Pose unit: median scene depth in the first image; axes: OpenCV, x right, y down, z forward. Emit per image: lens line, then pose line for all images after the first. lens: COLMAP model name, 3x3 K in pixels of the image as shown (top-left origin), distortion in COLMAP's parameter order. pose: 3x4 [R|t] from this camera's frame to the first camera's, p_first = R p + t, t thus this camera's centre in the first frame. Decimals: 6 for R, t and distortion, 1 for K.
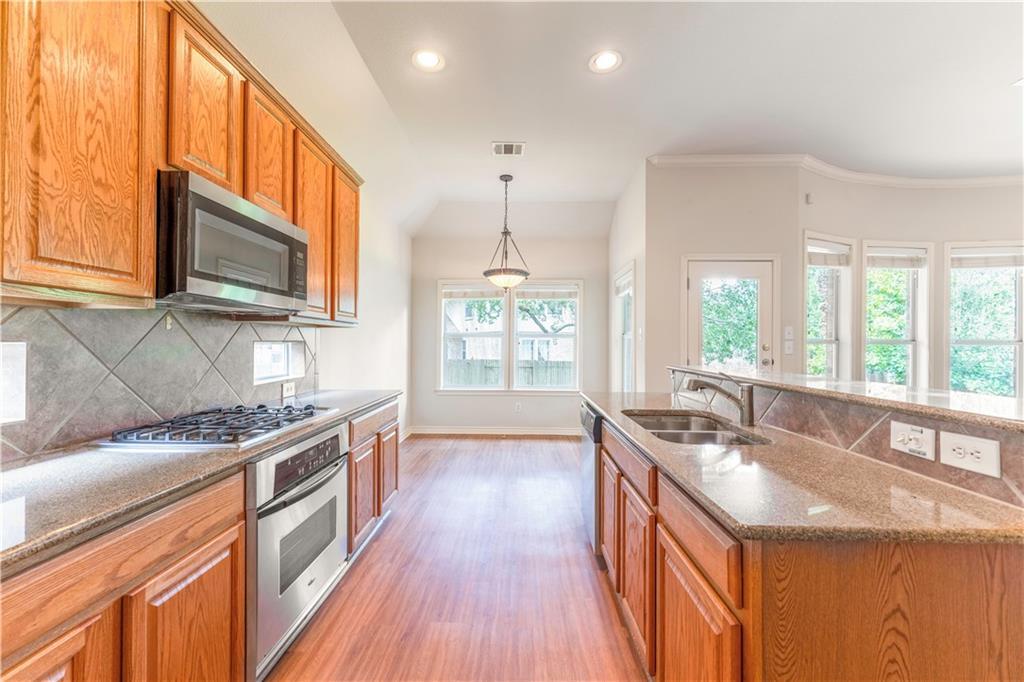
lens RADIAL K [[417.1, 0, 510.7], [0, 417.1, 341.8], [0, 0, 1]] dist [-0.001027, -0.000074]
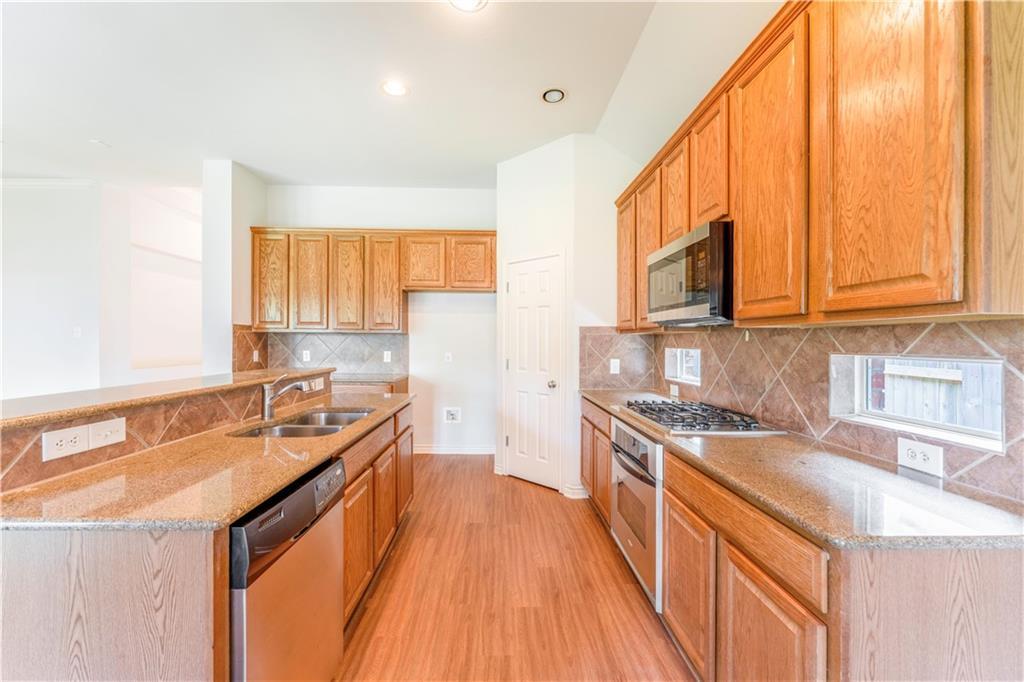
lens RADIAL K [[417.1, 0, 512.1], [0, 417.1, 339.5], [0, 0, 1]] dist [-0.001027, -0.000074]
pose [[-0.997892, -0.011708, -0.063833, -0.036792], [-0.011712, 0.999931, -0.000308, -0.024503], [0.063832, 0.000441, -0.997961, 2.067227]]
